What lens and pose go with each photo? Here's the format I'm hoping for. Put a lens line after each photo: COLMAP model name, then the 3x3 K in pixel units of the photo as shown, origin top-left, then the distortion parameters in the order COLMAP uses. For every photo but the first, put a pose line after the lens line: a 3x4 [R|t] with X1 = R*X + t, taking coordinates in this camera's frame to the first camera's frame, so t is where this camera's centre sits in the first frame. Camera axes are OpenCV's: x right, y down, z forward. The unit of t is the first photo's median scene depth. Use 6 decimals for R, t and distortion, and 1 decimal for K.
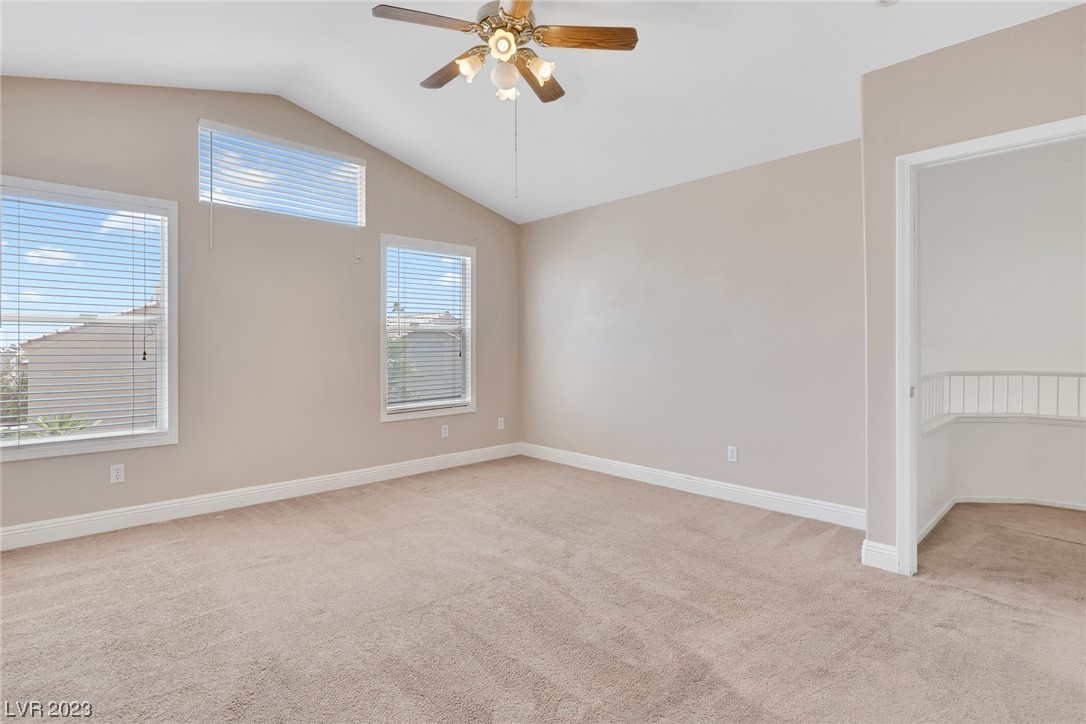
lens RADIAL K [[522.7, 0, 541.1], [0, 522.7, 348.2], [0, 0, 1]] dist [0.000621, 0.000168]
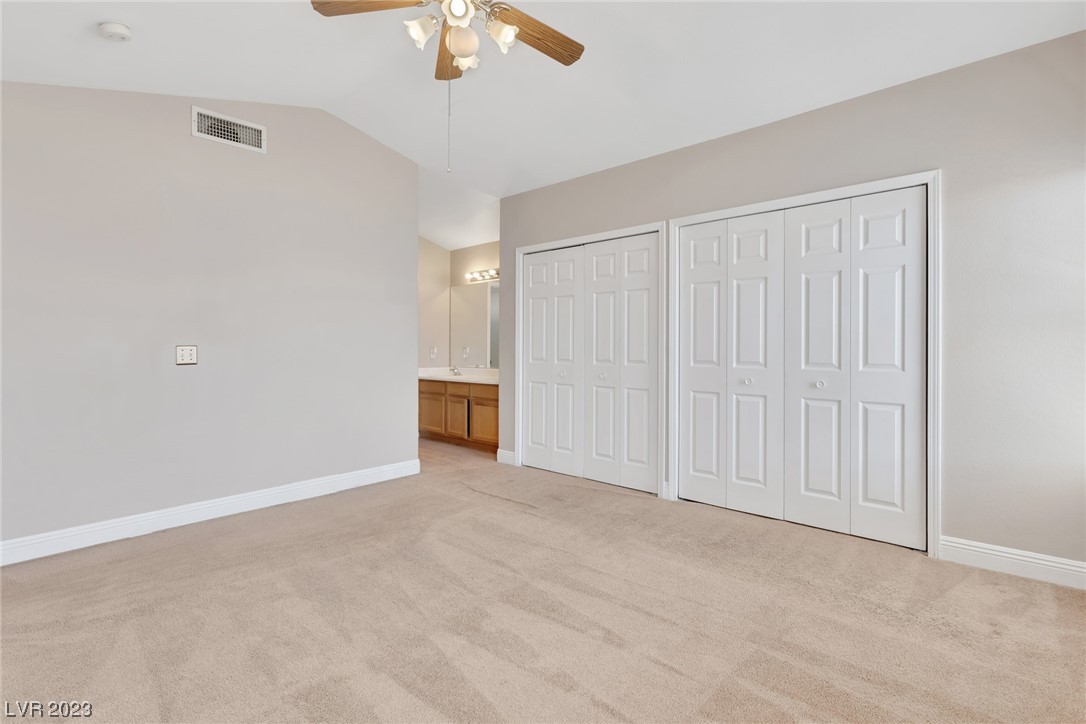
lens RADIAL K [[522.7, 0, 541.1], [0, 522.7, 348.2], [0, 0, 1]] dist [0.000621, 0.000168]
pose [[-0.997894, 0.004869, -0.064686, -0.087277], [0.004417, 0.999965, 0.007118, -0.004102], [0.064718, 0.006817, -0.997880, 1.170461]]
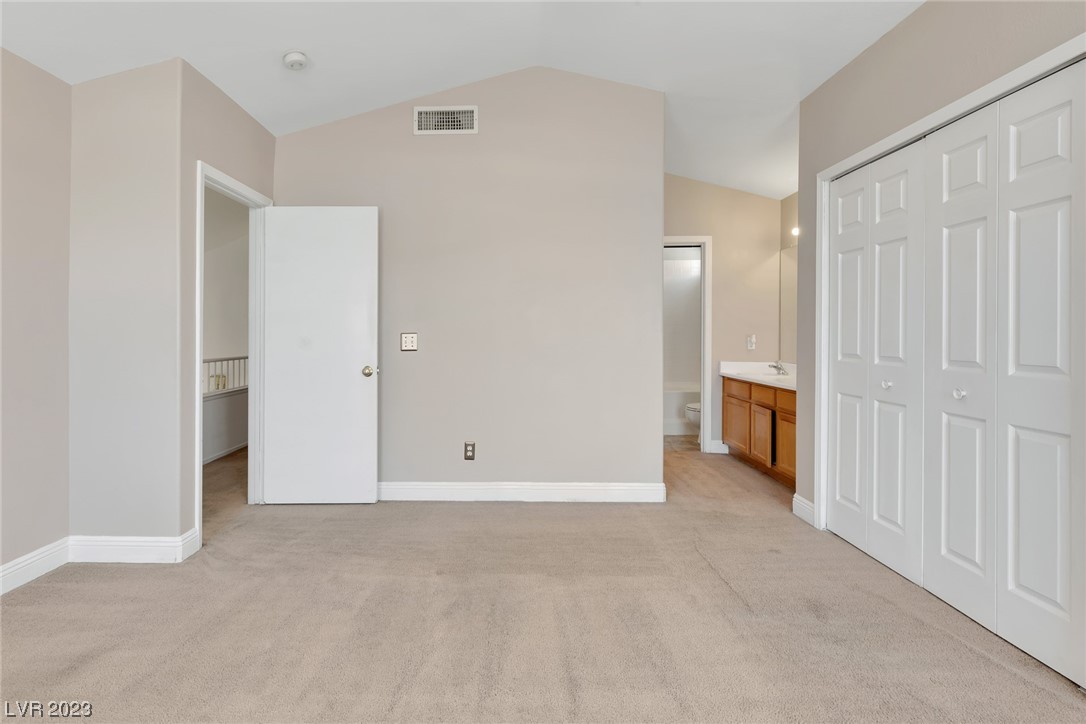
lens RADIAL K [[538.8, 0, 542.2], [0, 538.8, 334.5], [0, 0, 1]] dist [0.000150, -0.000379]
pose [[-0.687406, 0.004179, 0.726261, -0.368542], [0.006602, 0.999978, 0.000495, -0.001592], [-0.726243, 0.005135, -0.687418, 0.808606]]
